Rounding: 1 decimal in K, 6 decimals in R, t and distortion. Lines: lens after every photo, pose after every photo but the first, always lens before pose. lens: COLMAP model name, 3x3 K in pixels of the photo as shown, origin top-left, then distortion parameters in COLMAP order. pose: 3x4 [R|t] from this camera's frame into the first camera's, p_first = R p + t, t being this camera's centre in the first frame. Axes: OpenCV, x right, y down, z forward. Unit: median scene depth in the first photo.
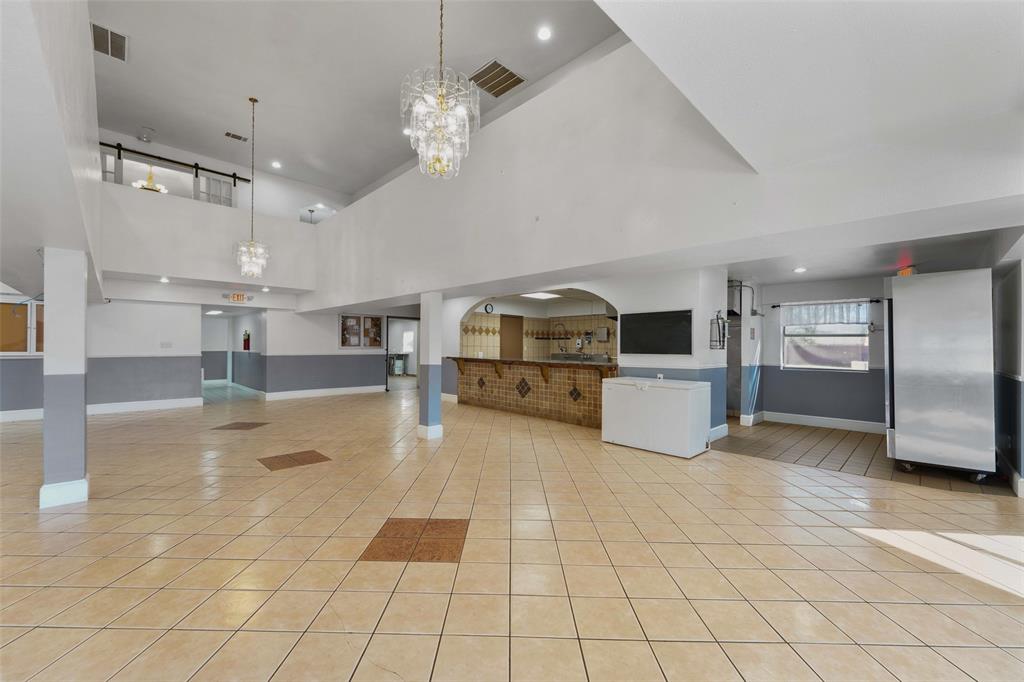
lens RADIAL K [[404.4, 0, 509.8], [0, 404.4, 342.3], [0, 0, 1]] dist [-0.001971, -0.000506]
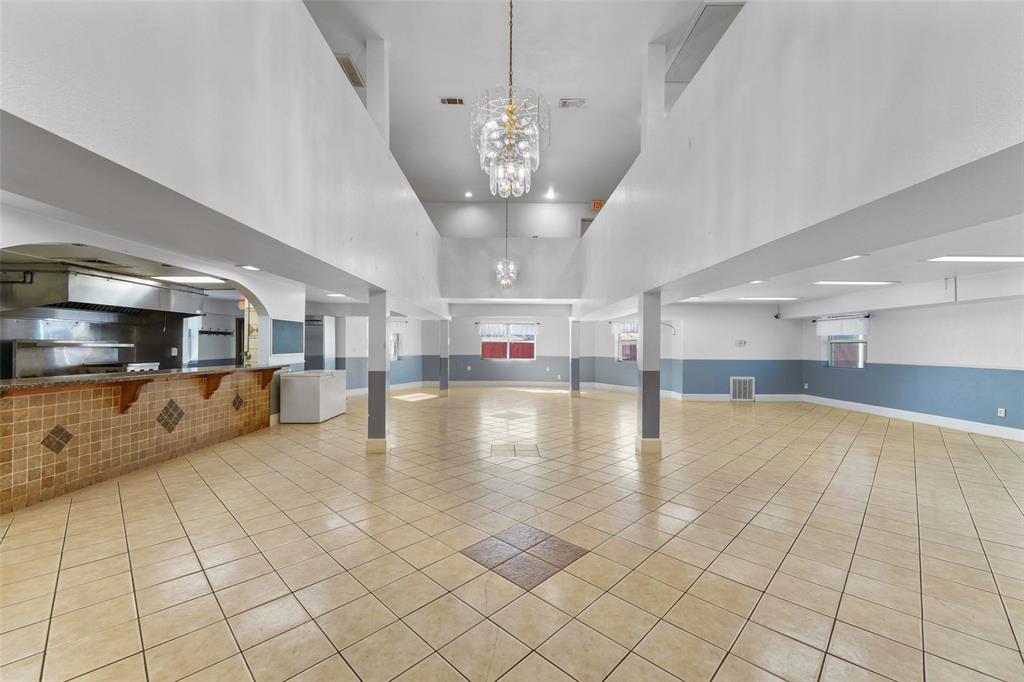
lens RADIAL K [[404.4, 0, 512.6], [0, 404.4, 344.2], [0, 0, 1]] dist [-0.001971, -0.000506]
pose [[-0.724001, -0.006282, 0.689770, -0.766850], [-0.013108, 0.999903, -0.004652, -0.002077], [-0.689674, -0.012410, -0.724013, 1.073762]]
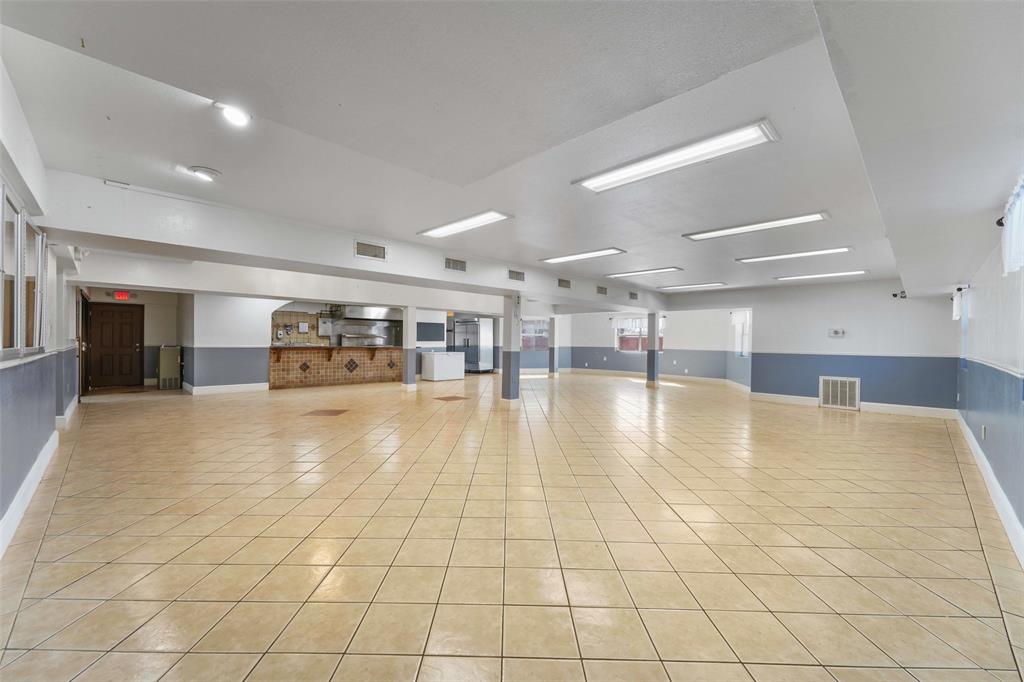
lens RADIAL K [[404.4, 0, 510.0], [0, 404.4, 342.5], [0, 0, 1]] dist [-0.001971, -0.000506]
pose [[-0.010675, -0.008894, 0.999903, -1.402267], [-0.017181, 0.999814, 0.008710, 0.006857], [-0.999795, -0.017086, -0.010825, 0.442876]]
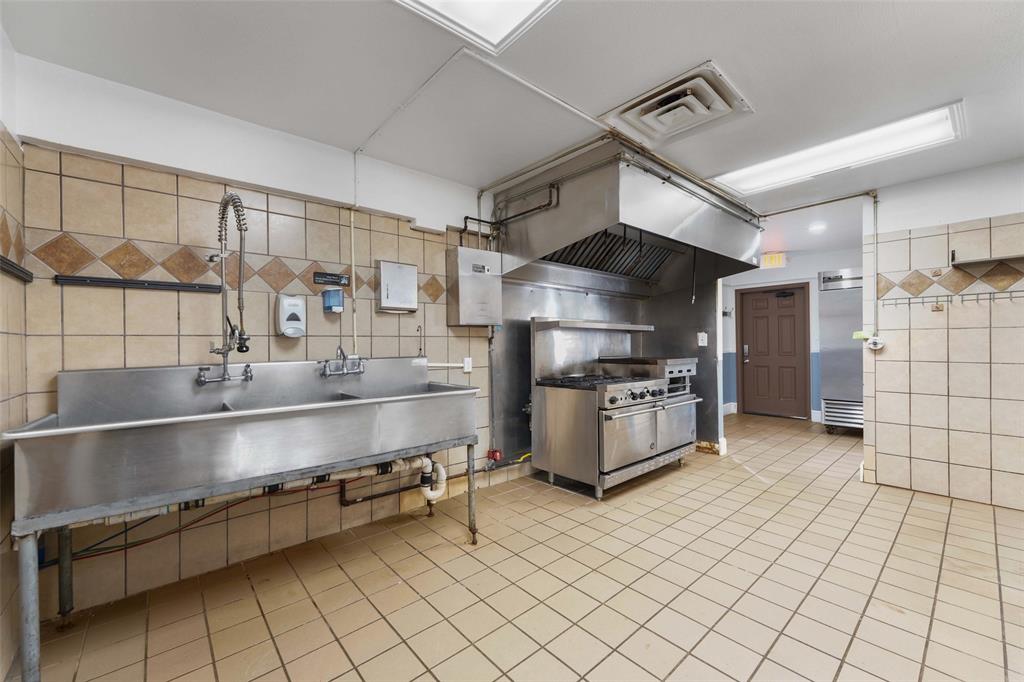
lens RADIAL K [[404.4, 0, 510.3], [0, 404.4, 342.0], [0, 0, 1]] dist [-0.001971, -0.000506]
pose [[0.050950, -0.008645, 0.998664, -0.066509], [0.001888, 0.999962, 0.008560, 0.021271], [-0.998699, 0.001449, 0.050964, 1.168368]]
